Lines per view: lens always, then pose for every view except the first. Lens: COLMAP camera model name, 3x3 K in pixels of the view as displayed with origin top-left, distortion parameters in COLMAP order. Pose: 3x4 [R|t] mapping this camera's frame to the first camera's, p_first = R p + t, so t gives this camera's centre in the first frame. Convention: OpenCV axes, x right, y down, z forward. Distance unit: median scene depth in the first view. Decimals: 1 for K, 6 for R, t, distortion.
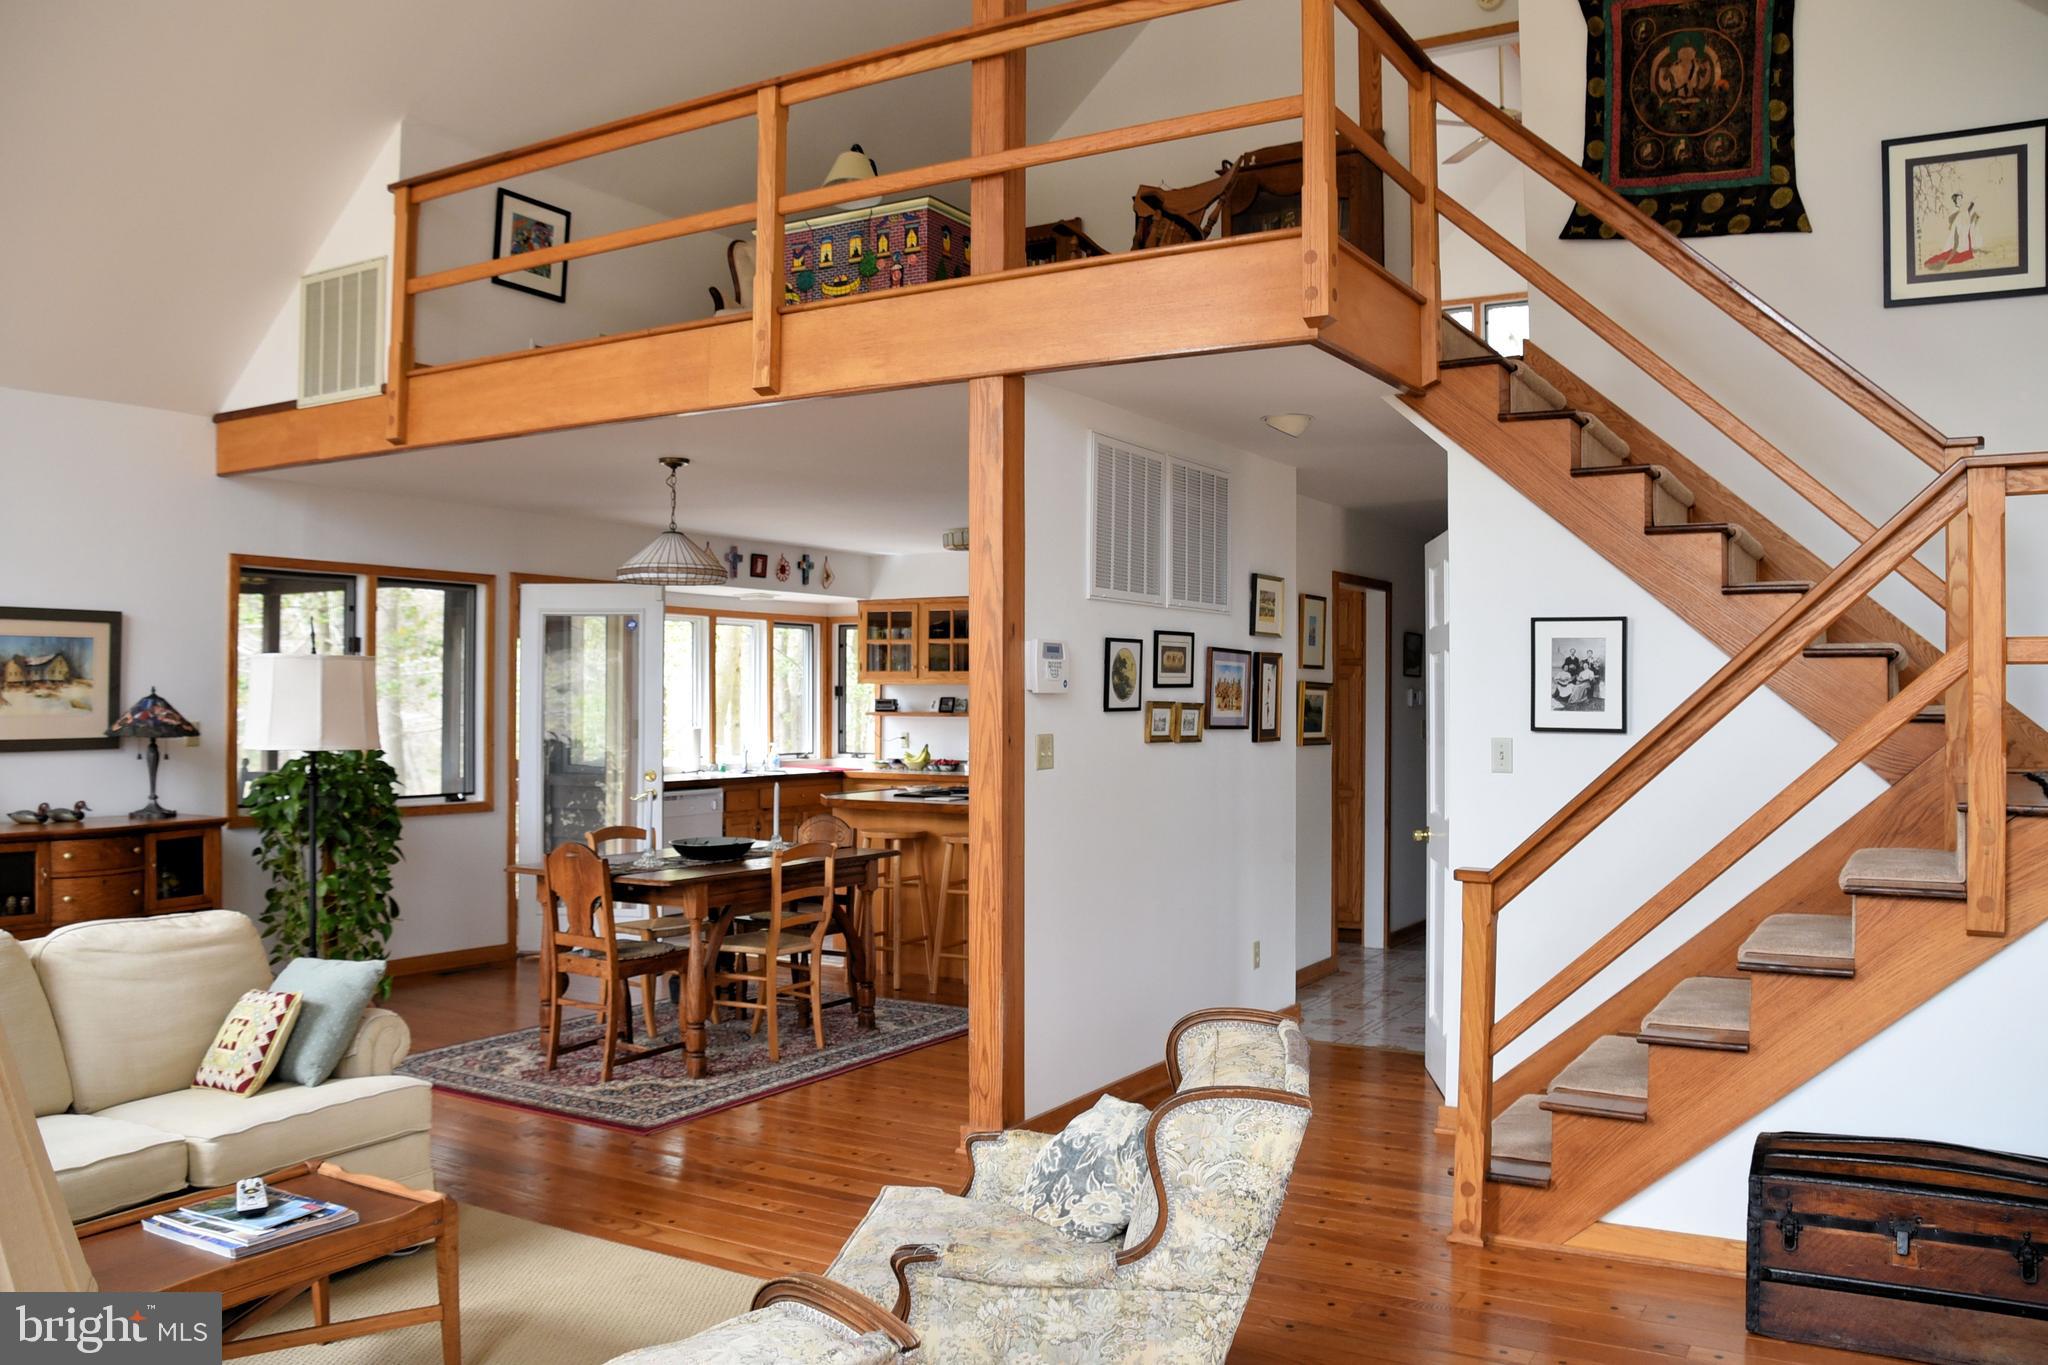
lens RADIAL K [[1625.7, 0, 1024.0], [0, 1625.7, 682.5], [0, 0, 1]] dist [-0.162953, 0.001960]
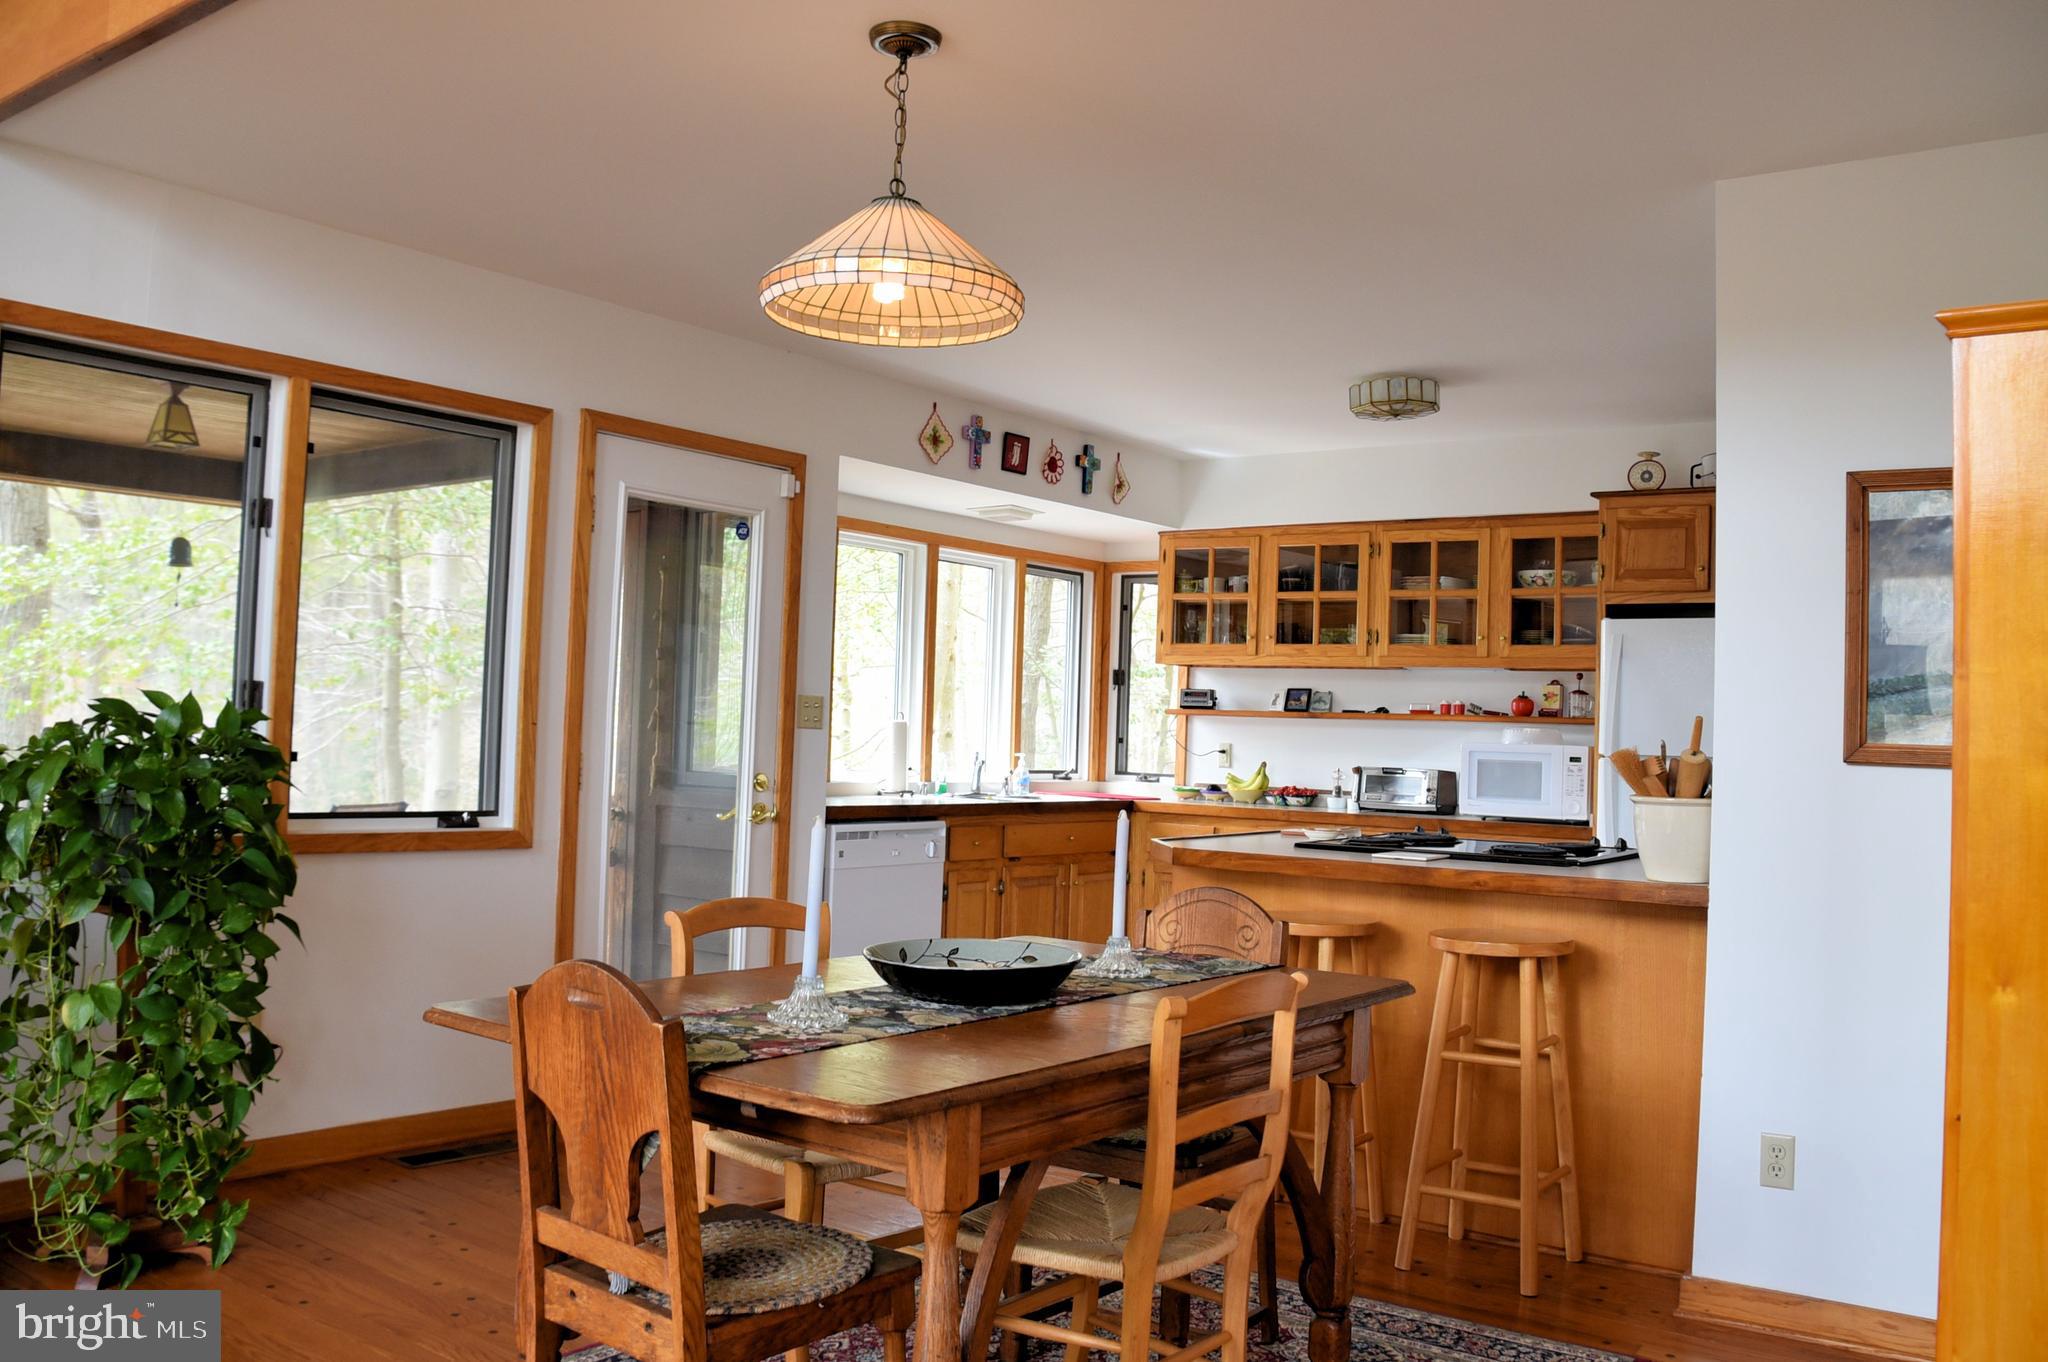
lens RADIAL K [[1625.7, 0, 1024.0], [0, 1625.7, 681.0], [0, 0, 1]] dist [-0.162953, 0.001960]
pose [[0.993579, 0.028101, -0.109591, -0.086877], [-0.031006, 0.999209, -0.024891, 0.025816], [0.108805, 0.028129, 0.993665, 0.378996]]
